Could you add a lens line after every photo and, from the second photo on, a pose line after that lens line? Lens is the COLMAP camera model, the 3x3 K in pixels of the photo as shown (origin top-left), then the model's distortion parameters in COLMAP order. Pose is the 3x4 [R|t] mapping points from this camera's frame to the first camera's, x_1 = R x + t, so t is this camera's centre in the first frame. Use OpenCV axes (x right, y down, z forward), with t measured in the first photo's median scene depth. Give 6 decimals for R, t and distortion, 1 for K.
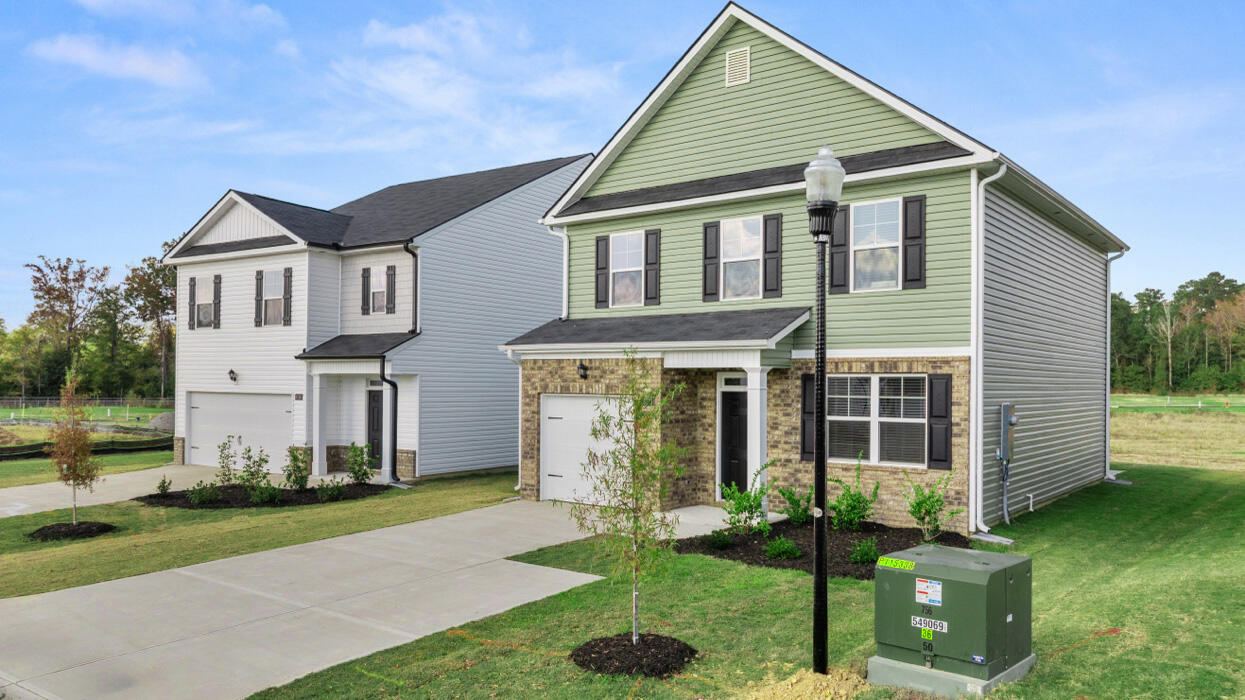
lens RADIAL K [[891.4, 0, 625.6], [0, 891.4, 376.6], [0, 0, 1]] dist [-0.030483, 0.025476]
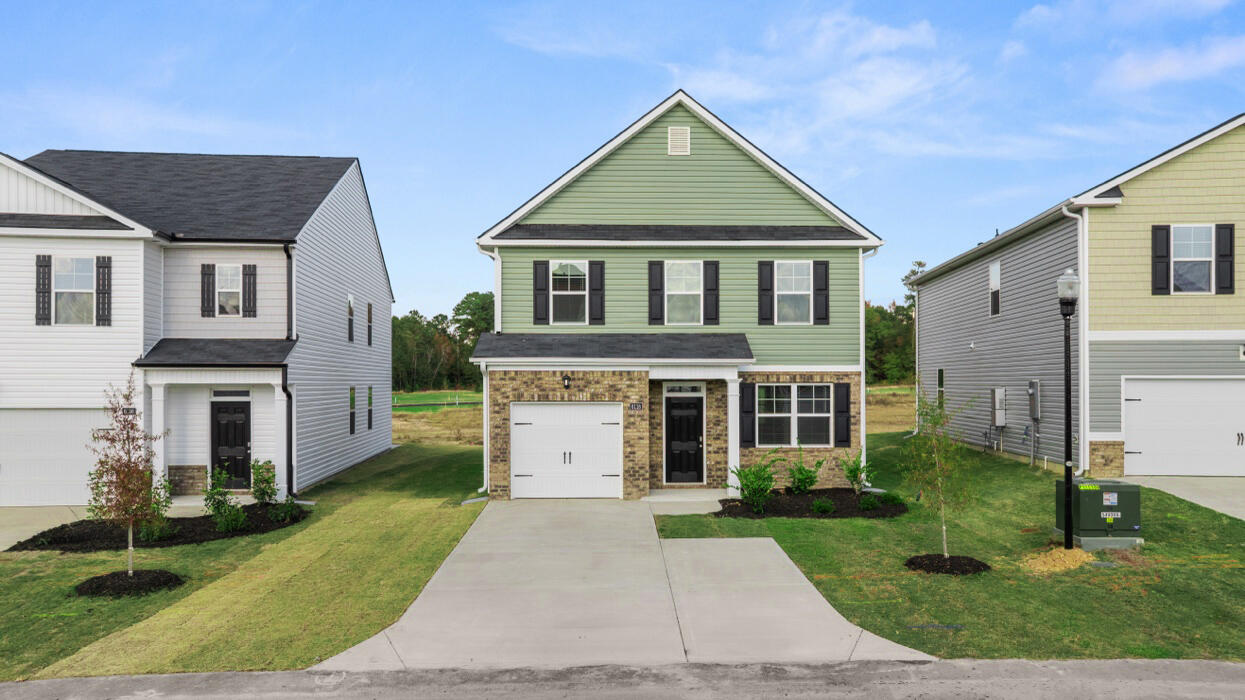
lens RADIAL K [[891.4, 0, 632.0], [0, 891.4, 377.3], [0, 0, 1]] dist [-0.030483, 0.025476]
pose [[0.764620, -0.004731, 0.644464, -0.728126], [0.001584, 0.999984, 0.005461, -0.017980], [-0.644480, -0.003155, 0.764615, 0.070819]]
